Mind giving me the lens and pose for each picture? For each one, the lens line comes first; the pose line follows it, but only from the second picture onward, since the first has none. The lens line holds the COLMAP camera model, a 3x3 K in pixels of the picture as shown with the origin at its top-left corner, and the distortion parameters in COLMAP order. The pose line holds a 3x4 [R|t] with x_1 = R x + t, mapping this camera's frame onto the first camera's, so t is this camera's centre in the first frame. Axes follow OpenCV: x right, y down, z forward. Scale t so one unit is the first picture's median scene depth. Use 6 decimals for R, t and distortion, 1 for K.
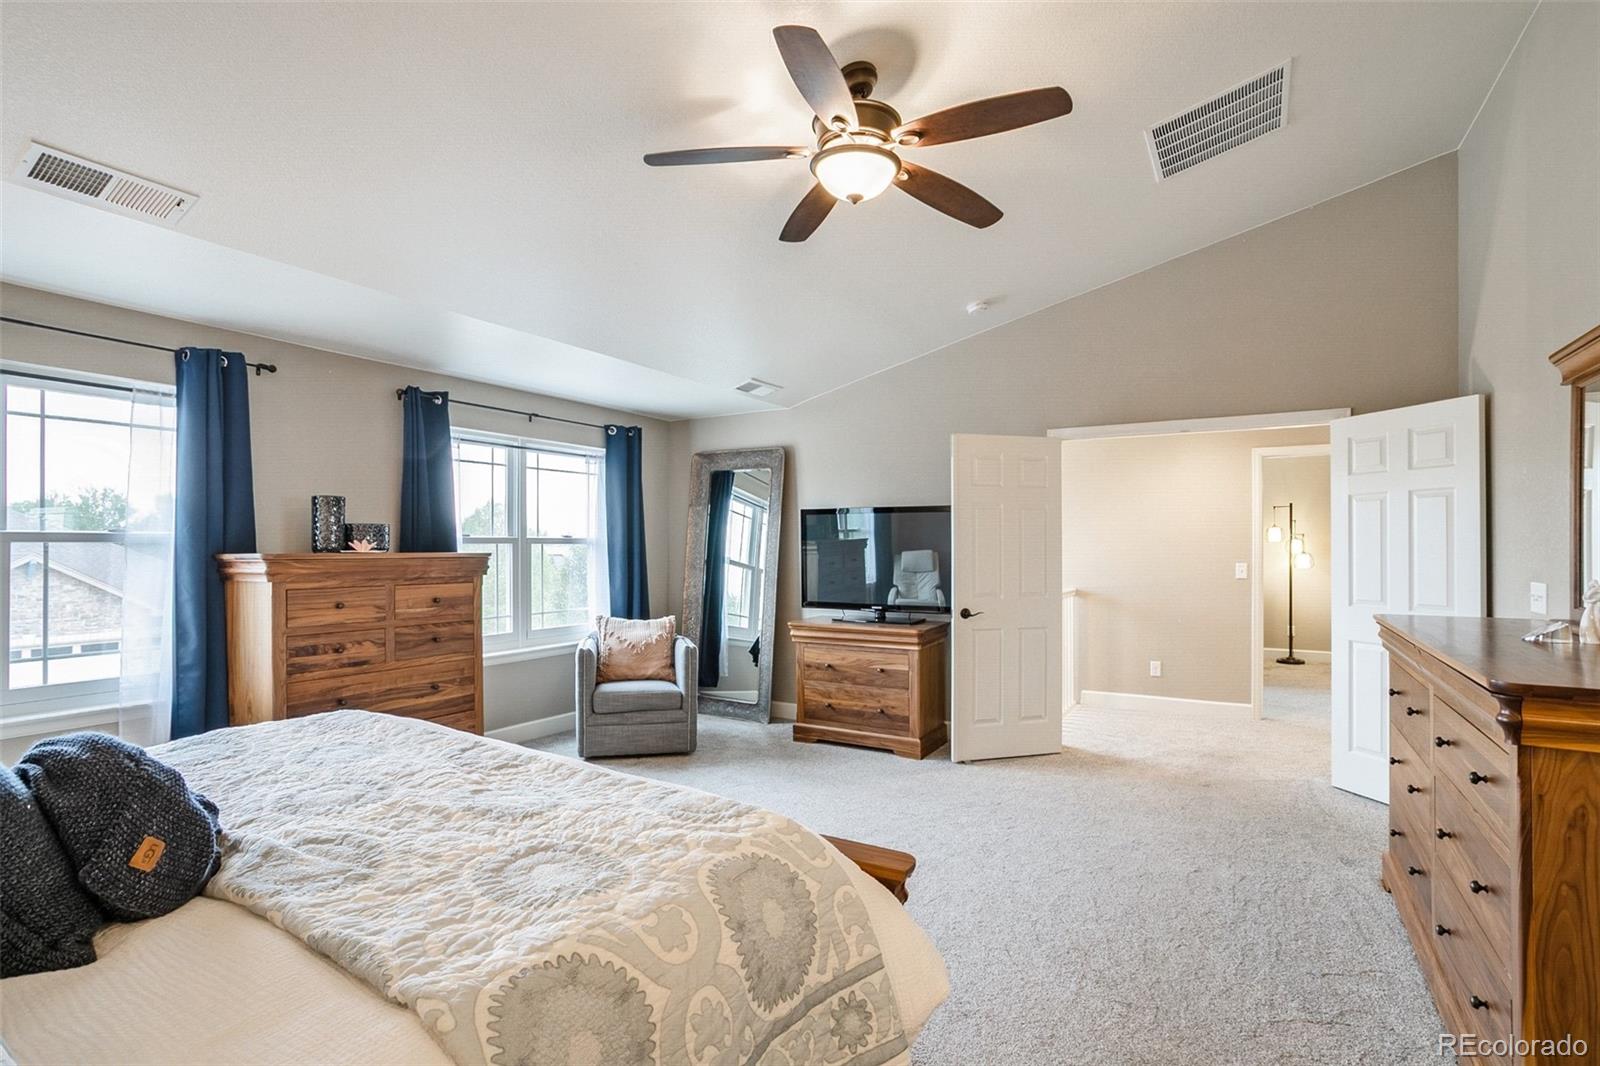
lens RADIAL K [[772.4, 0, 807.5], [0, 772.4, 544.8], [0, 0, 1]] dist [-0.025407, -0.000151]
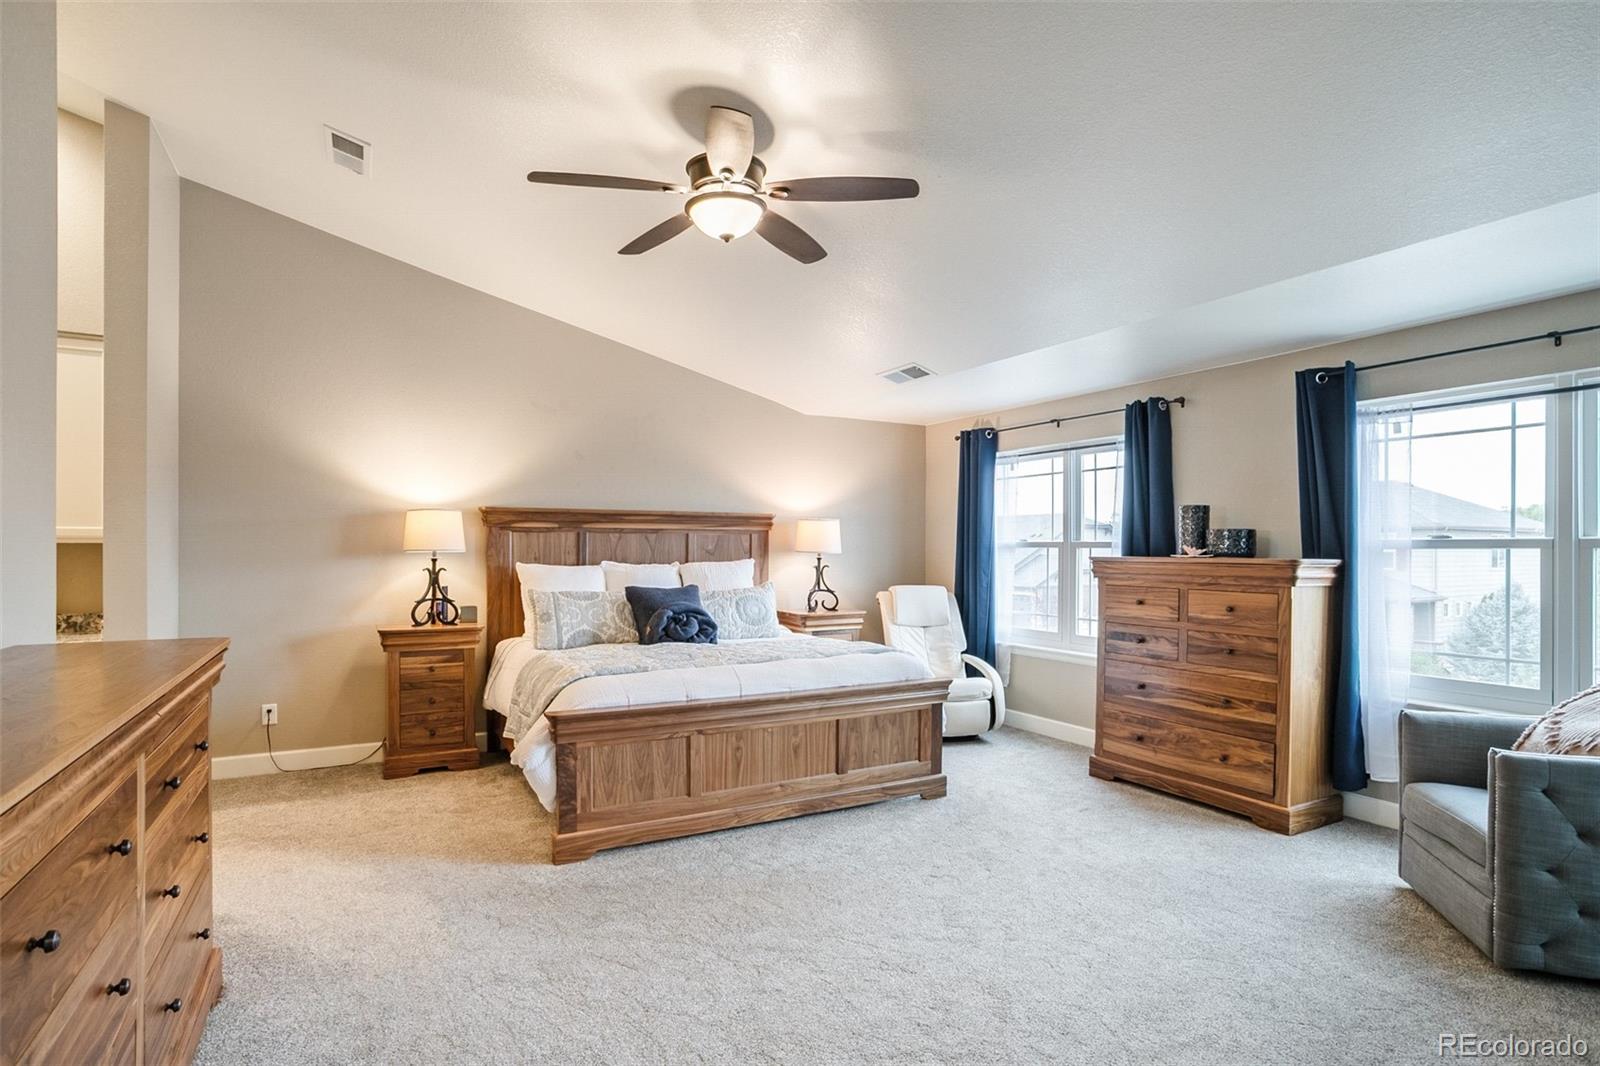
lens RADIAL K [[772.4, 0, 802.7], [0, 772.4, 548.0], [0, 0, 1]] dist [-0.025407, -0.000151]
pose [[-0.481868, -0.004507, -0.876232, 0.607123], [-0.001054, 0.999989, -0.004564, 0.003179], [0.876243, -0.001275, -0.481868, 1.039402]]
